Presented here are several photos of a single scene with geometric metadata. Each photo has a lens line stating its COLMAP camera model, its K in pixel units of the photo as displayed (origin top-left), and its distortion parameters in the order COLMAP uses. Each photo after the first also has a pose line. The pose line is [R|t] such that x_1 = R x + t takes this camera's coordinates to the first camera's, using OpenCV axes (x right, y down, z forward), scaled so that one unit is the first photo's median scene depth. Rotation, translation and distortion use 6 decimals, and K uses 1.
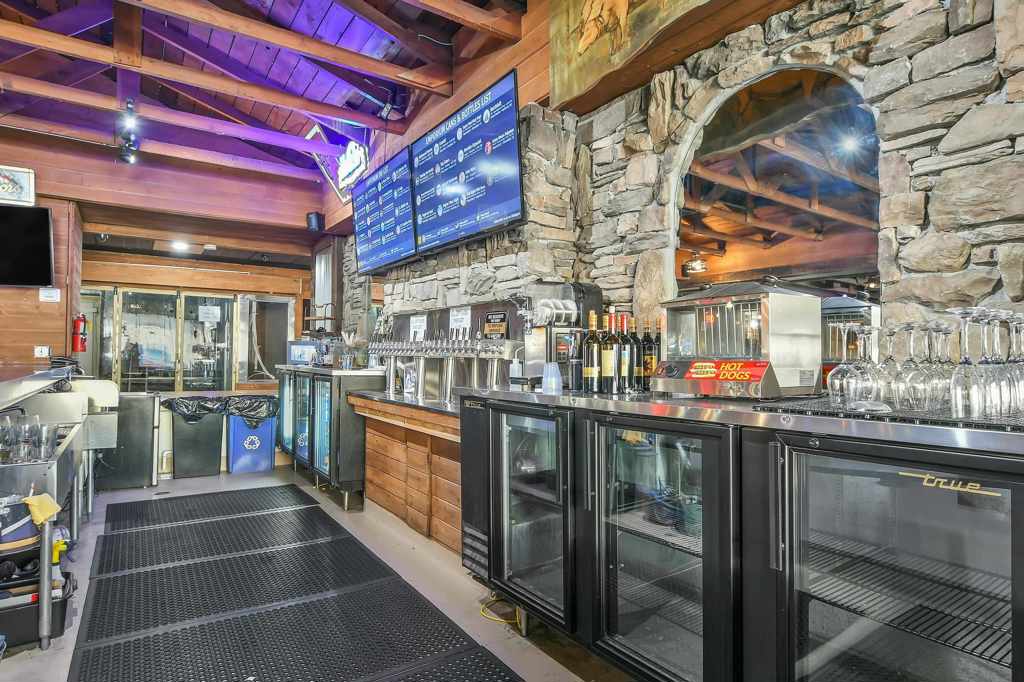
lens RADIAL K [[557.2, 0, 512.0], [0, 557.2, 341.0], [0, 0, 1]] dist [-0.001639, -0.000240]
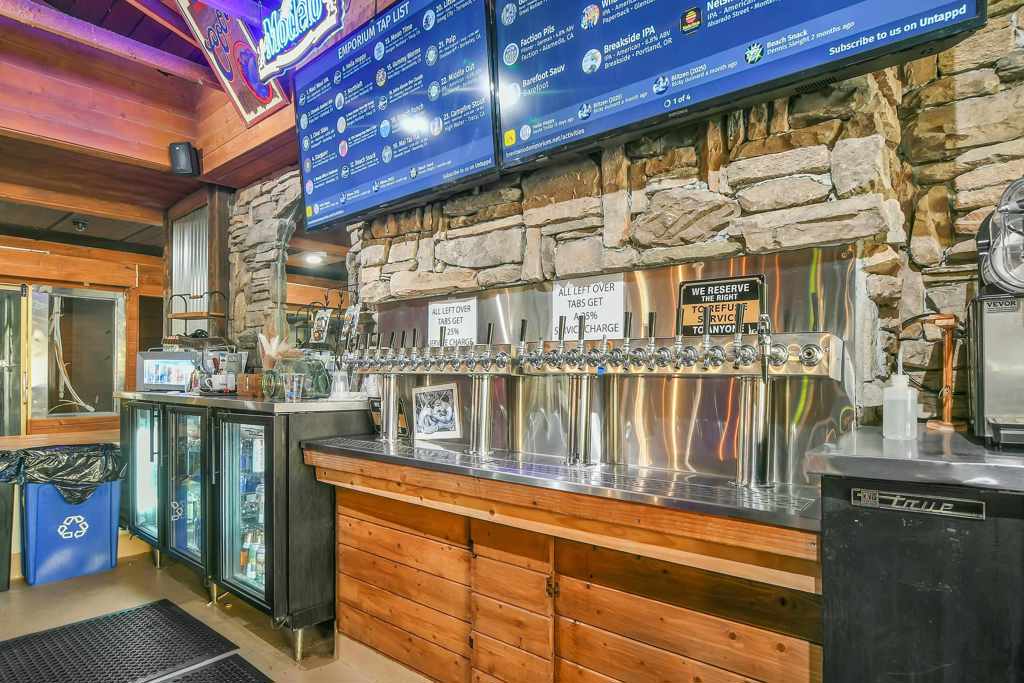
lens RADIAL K [[545.1, 0, 513.7], [0, 545.1, 369.0], [0, 0, 1]] dist [-0.014855, -0.000834]
pose [[0.957835, -0.008073, 0.287207, -0.242034], [0.003024, 0.999833, 0.018018, 0.011640], [-0.287304, -0.016389, 0.957699, 0.430090]]
